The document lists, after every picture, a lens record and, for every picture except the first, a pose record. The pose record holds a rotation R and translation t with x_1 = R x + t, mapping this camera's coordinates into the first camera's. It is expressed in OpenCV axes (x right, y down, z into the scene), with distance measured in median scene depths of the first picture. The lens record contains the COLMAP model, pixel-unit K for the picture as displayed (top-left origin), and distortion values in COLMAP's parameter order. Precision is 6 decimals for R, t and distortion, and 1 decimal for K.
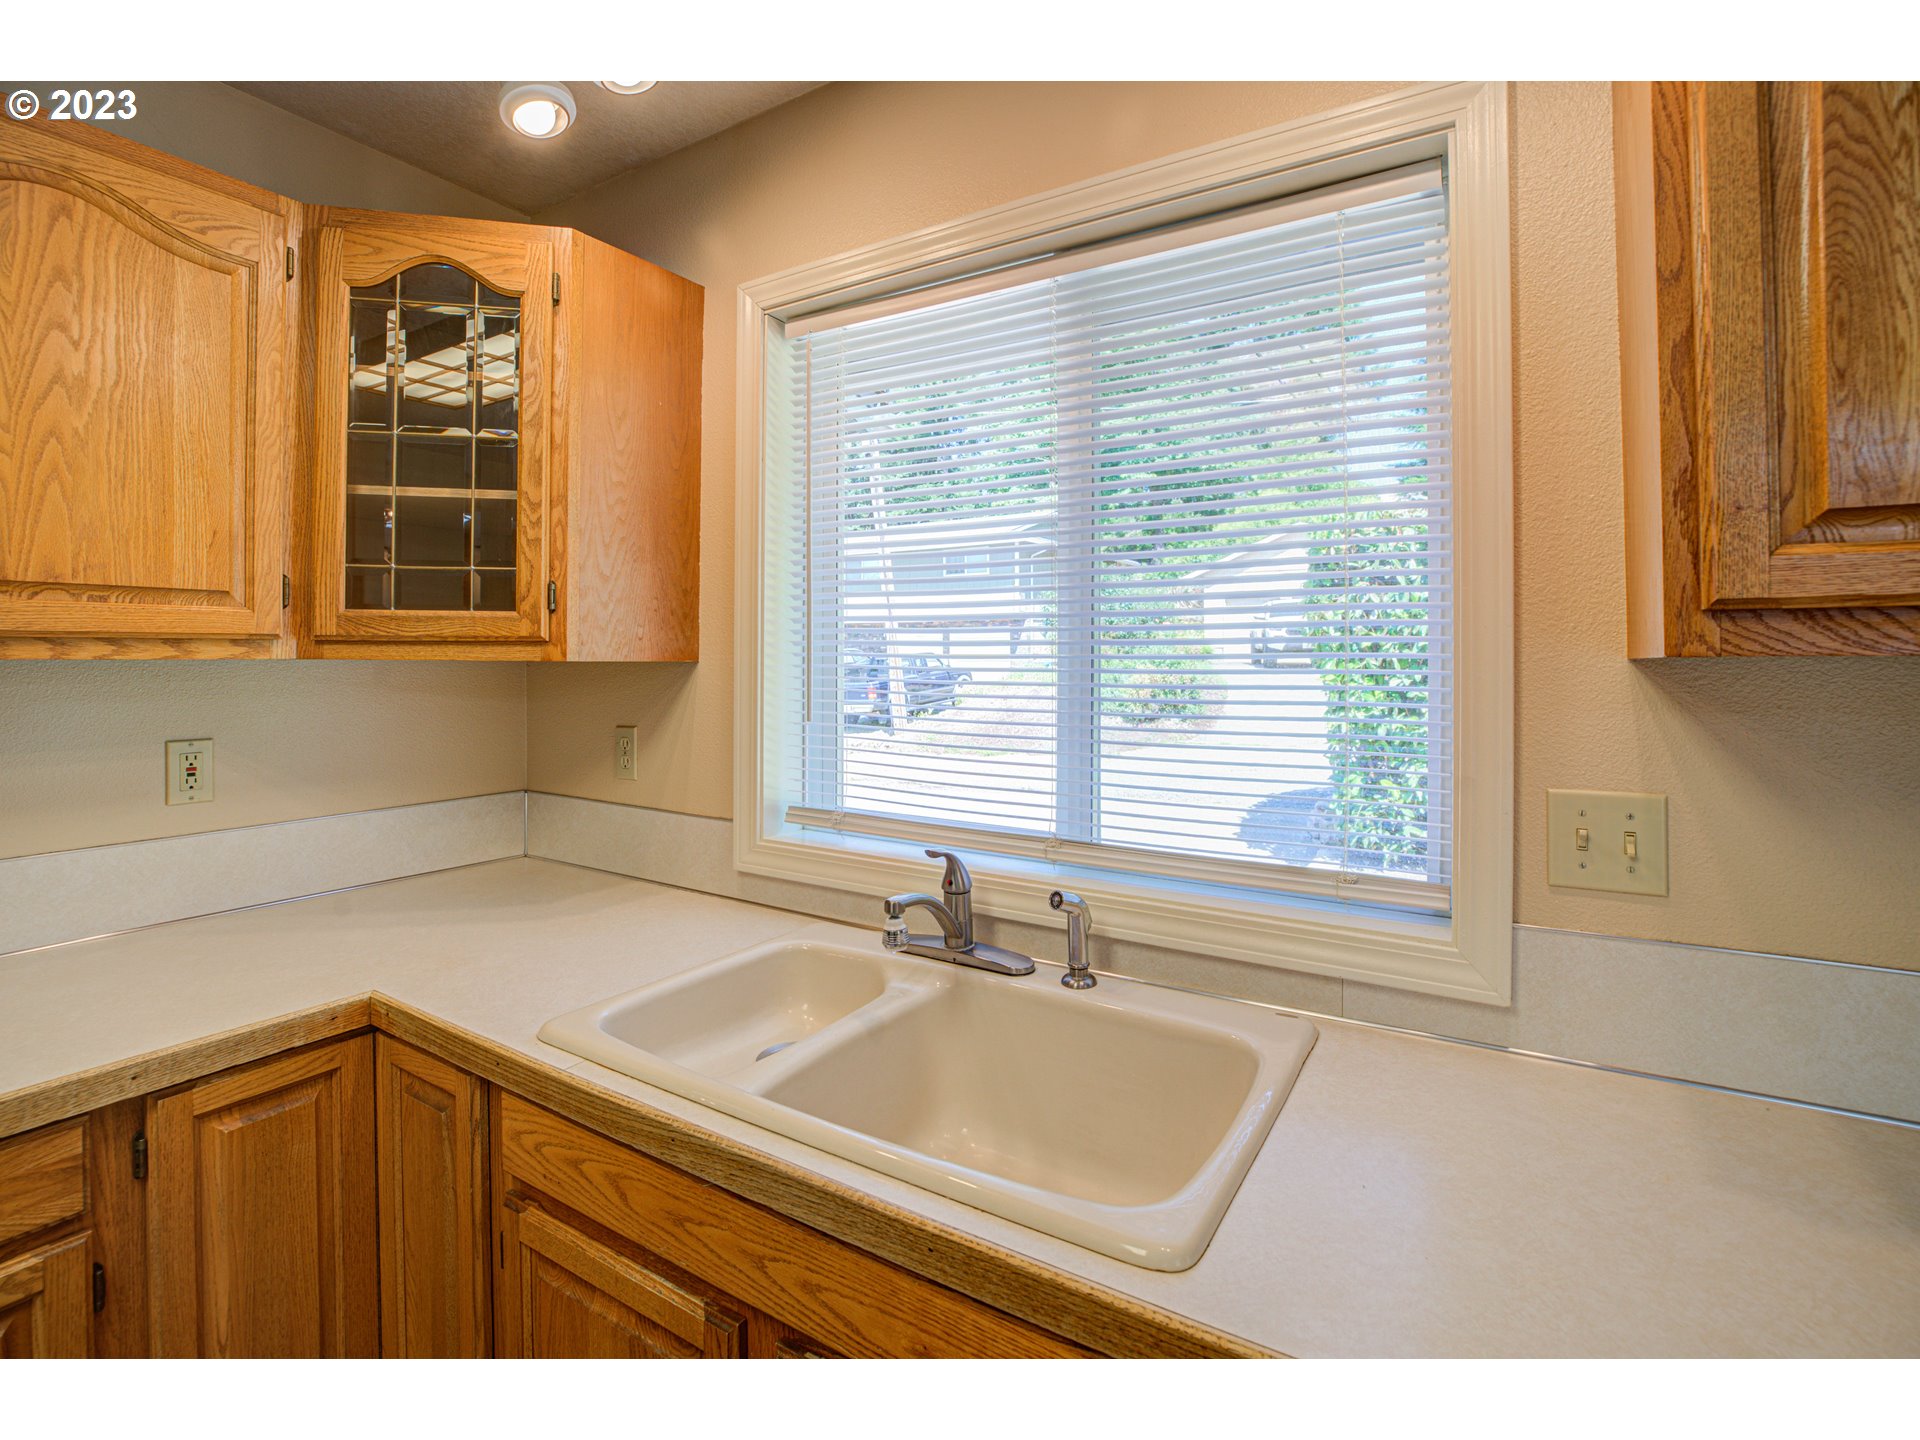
lens RADIAL K [[897.1, 0, 956.2], [0, 897.1, 654.5], [0, 0, 1]] dist [-0.045148, 0.010400]
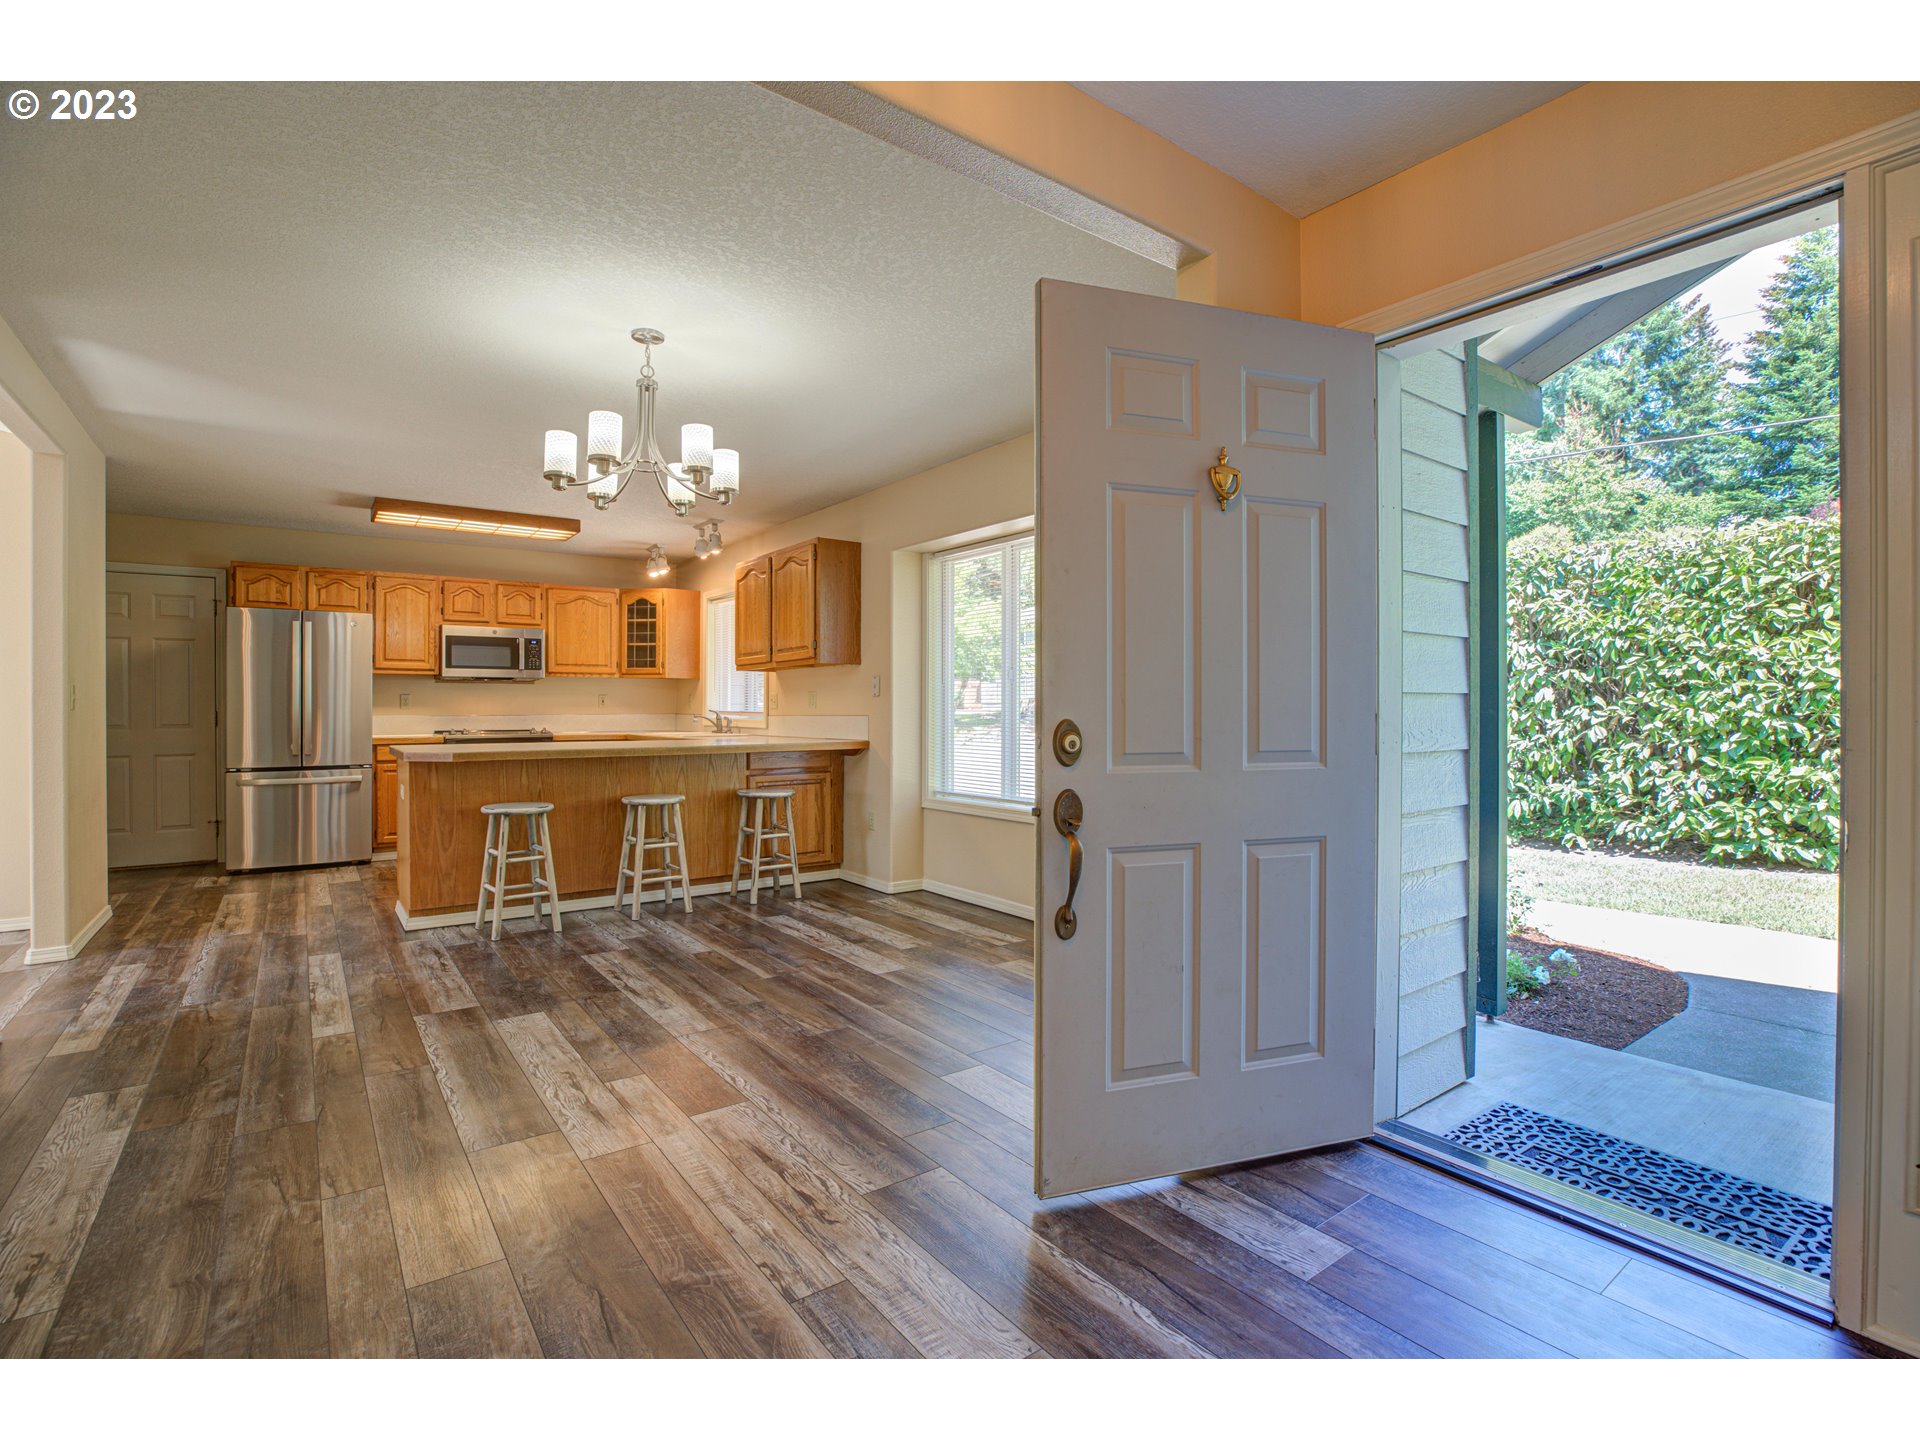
lens RADIAL K [[889.7, 0, 952.9], [0, 889.7, 677.6], [0, 0, 1]] dist [-0.046101, 0.012365]
pose [[0.927705, -0.015280, -0.373001, 3.028793], [0.003439, 0.999469, -0.032390, 0.181800], [0.373298, 0.028766, 0.927265, -3.107926]]
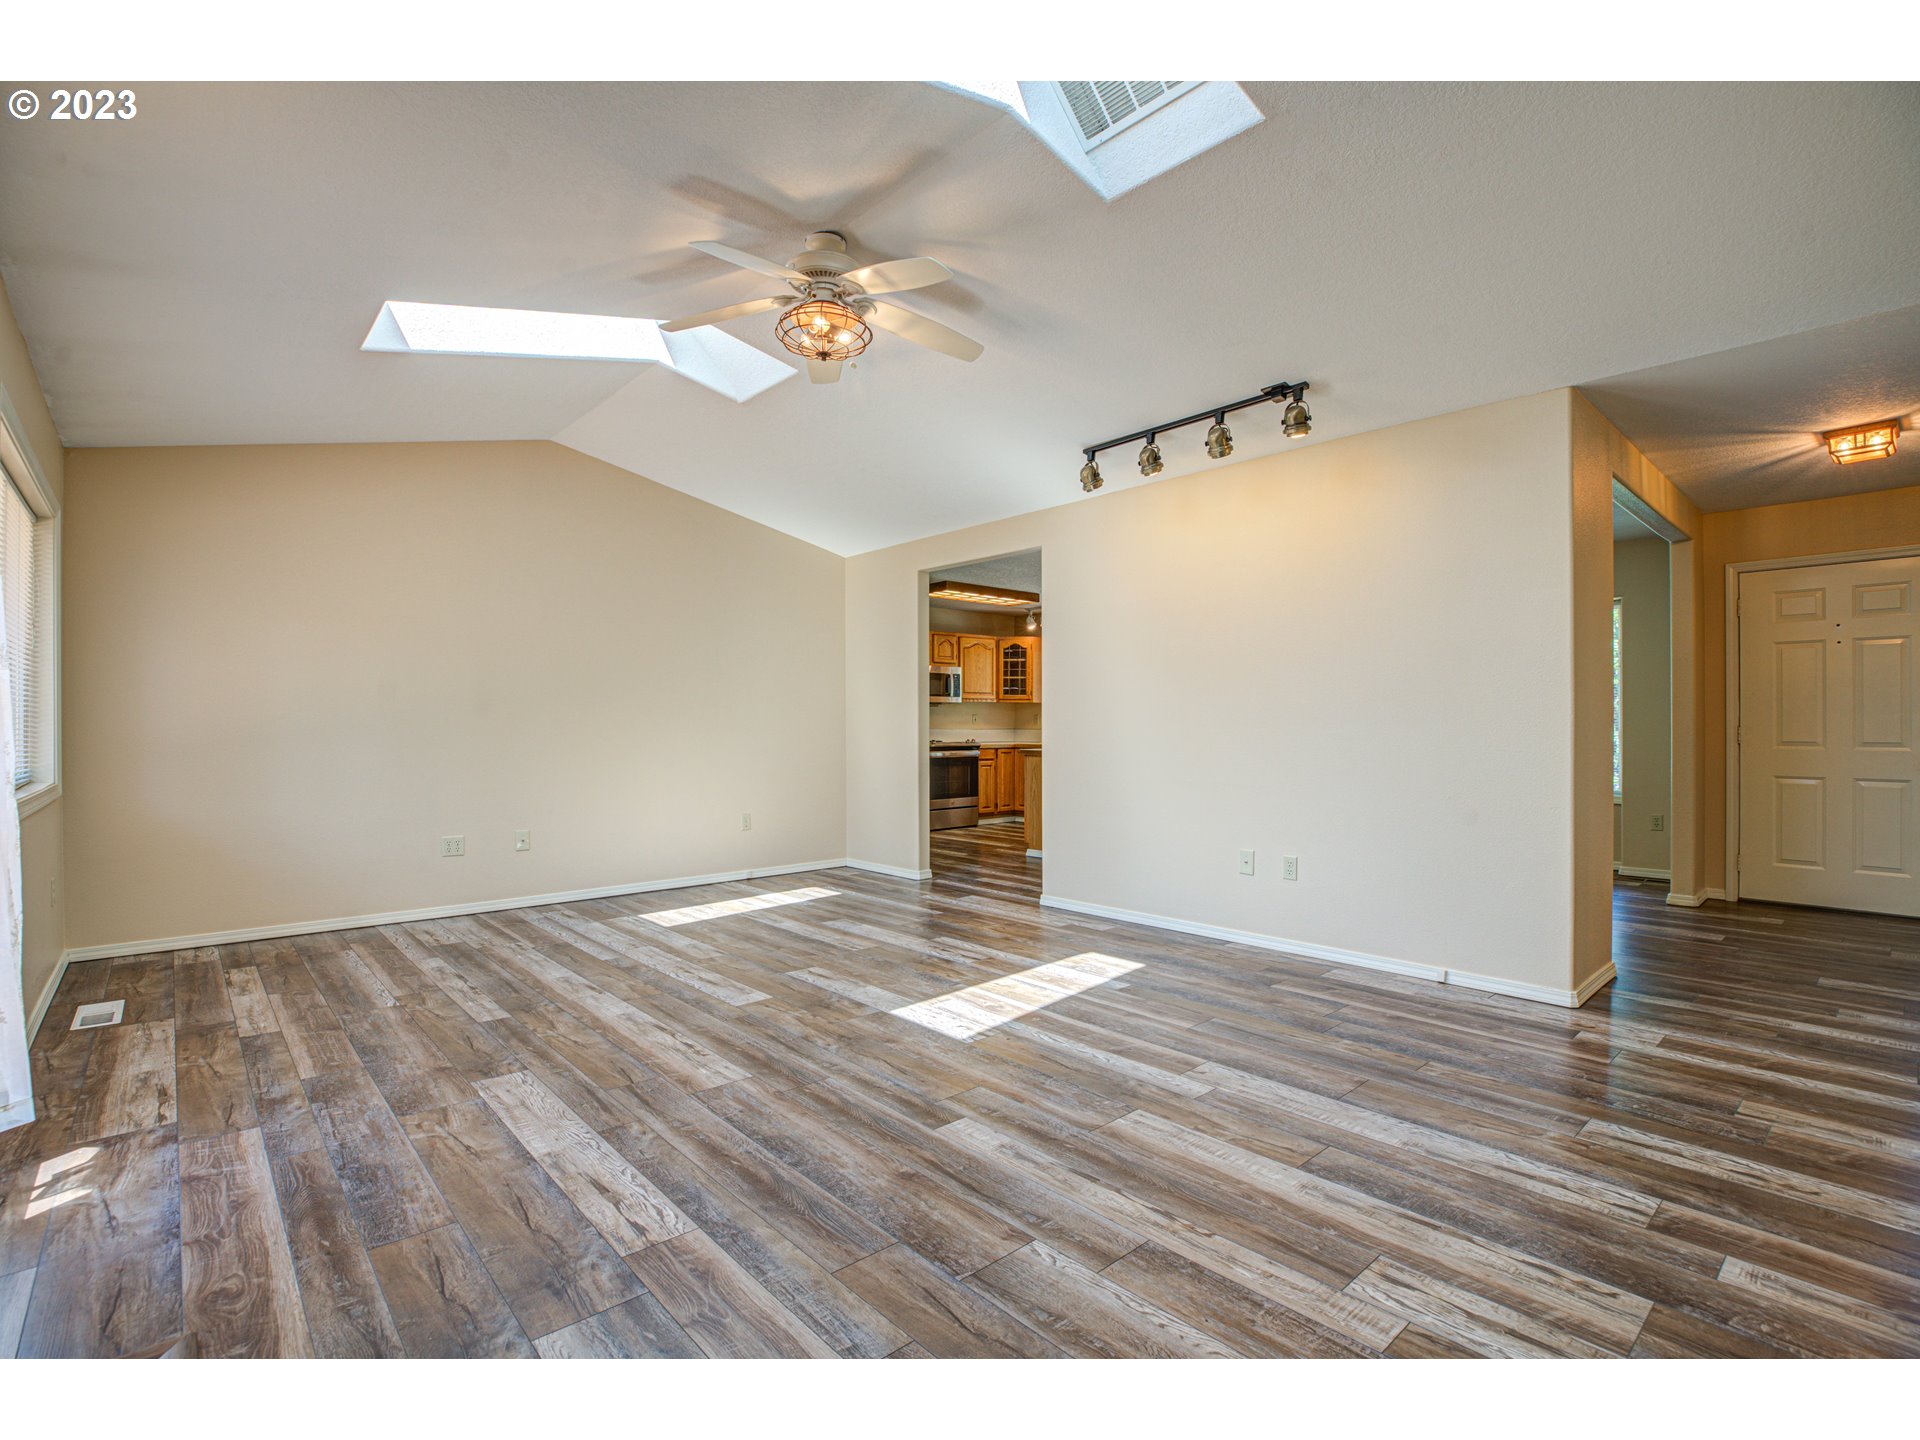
lens RADIAL K [[904.5, 0, 954.3], [0, 904.5, 727.9], [0, 0, 1]] dist [-0.046004, 0.013119]
pose [[0.954941, -0.004344, -0.296763, 1.074672], [0.005852, 0.999974, 0.004192, 0.179728], [0.296737, -0.005740, 0.954942, -6.034642]]
